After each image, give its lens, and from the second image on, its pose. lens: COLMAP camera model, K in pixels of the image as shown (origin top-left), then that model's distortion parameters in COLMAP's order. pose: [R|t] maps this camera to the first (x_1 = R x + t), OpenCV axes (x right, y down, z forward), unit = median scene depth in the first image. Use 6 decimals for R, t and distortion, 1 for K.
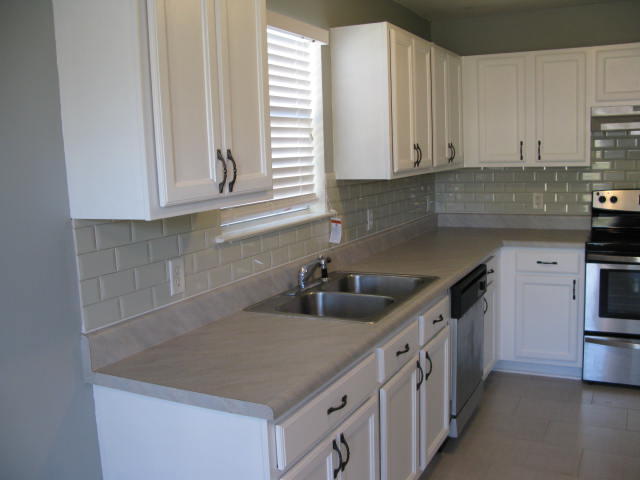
lens RADIAL K [[642.4, 0, 320.0], [0, 642.4, 240.0], [0, 0, 1]] dist [-0.211913, 0.245766]
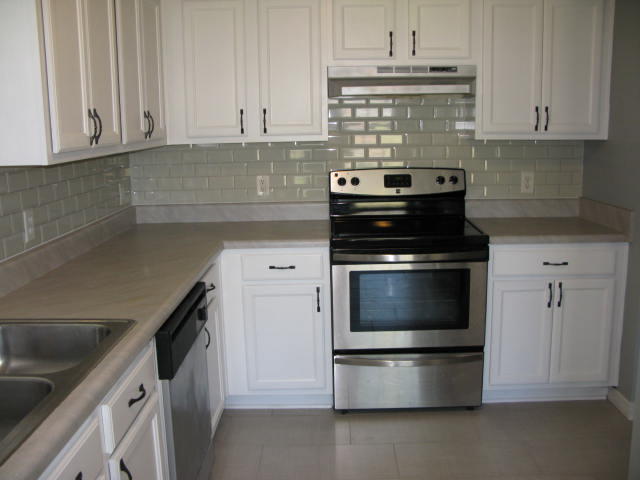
lens RADIAL K [[642.4, 0, 320.0], [0, 642.4, 240.0], [0, 0, 1]] dist [-0.211913, 0.245766]
pose [[0.899153, -0.060163, 0.433478, 0.070234], [0.045982, 0.998011, 0.043135, -0.031112], [-0.435211, -0.018853, 0.900131, 0.295118]]
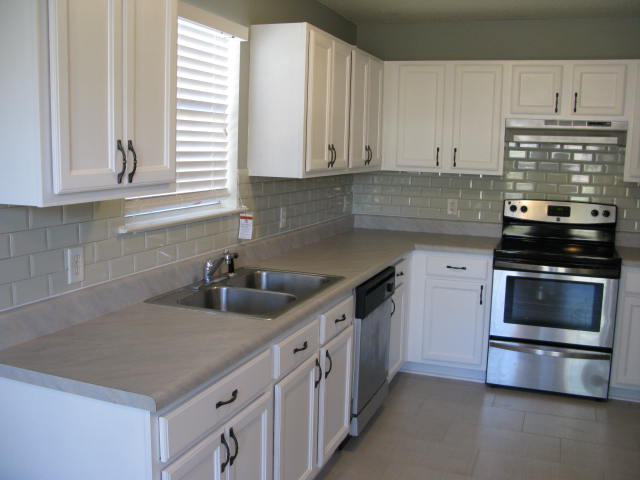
lens RADIAL K [[642.4, 0, 320.0], [0, 642.4, 240.0], [0, 0, 1]] dist [-0.211913, 0.245766]
pose [[0.993007, 0.044579, 0.109313, 0.027498], [-0.045005, 0.998986, 0.001430, -0.000332], [-0.109138, -0.006340, 0.994006, -0.006902]]
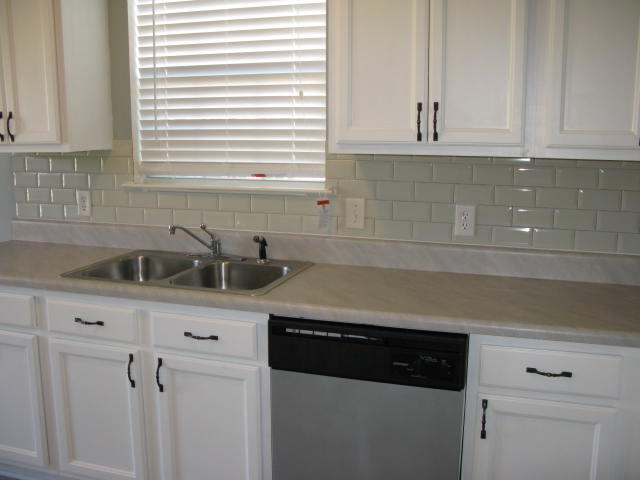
lens RADIAL K [[642.4, 0, 320.0], [0, 642.4, 240.0], [0, 0, 1]] dist [-0.211913, 0.245766]
pose [[0.159349, 0.222976, -0.961712, 0.713657], [-0.140542, 0.969361, 0.201462, -0.127683], [0.977167, 0.103058, 0.185804, 0.762658]]
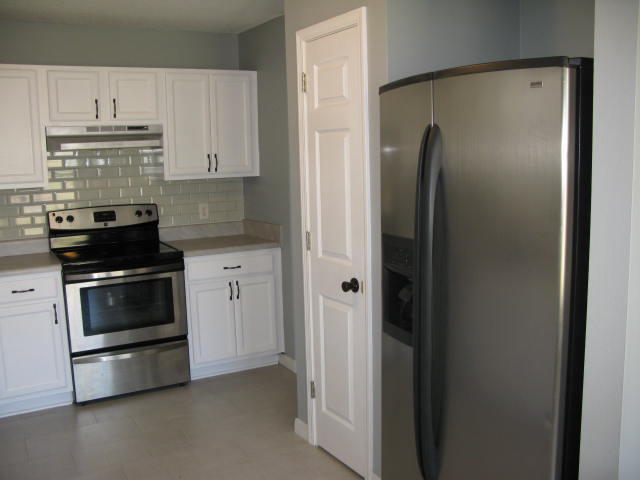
lens RADIAL K [[642.4, 0, 320.0], [0, 642.4, 240.0], [0, 0, 1]] dist [-0.211913, 0.245766]
pose [[0.549991, -0.089529, 0.830358, -0.169035], [0.122139, 0.992170, 0.026076, -0.009748], [-0.826191, 0.087077, 0.556620, 0.118830]]
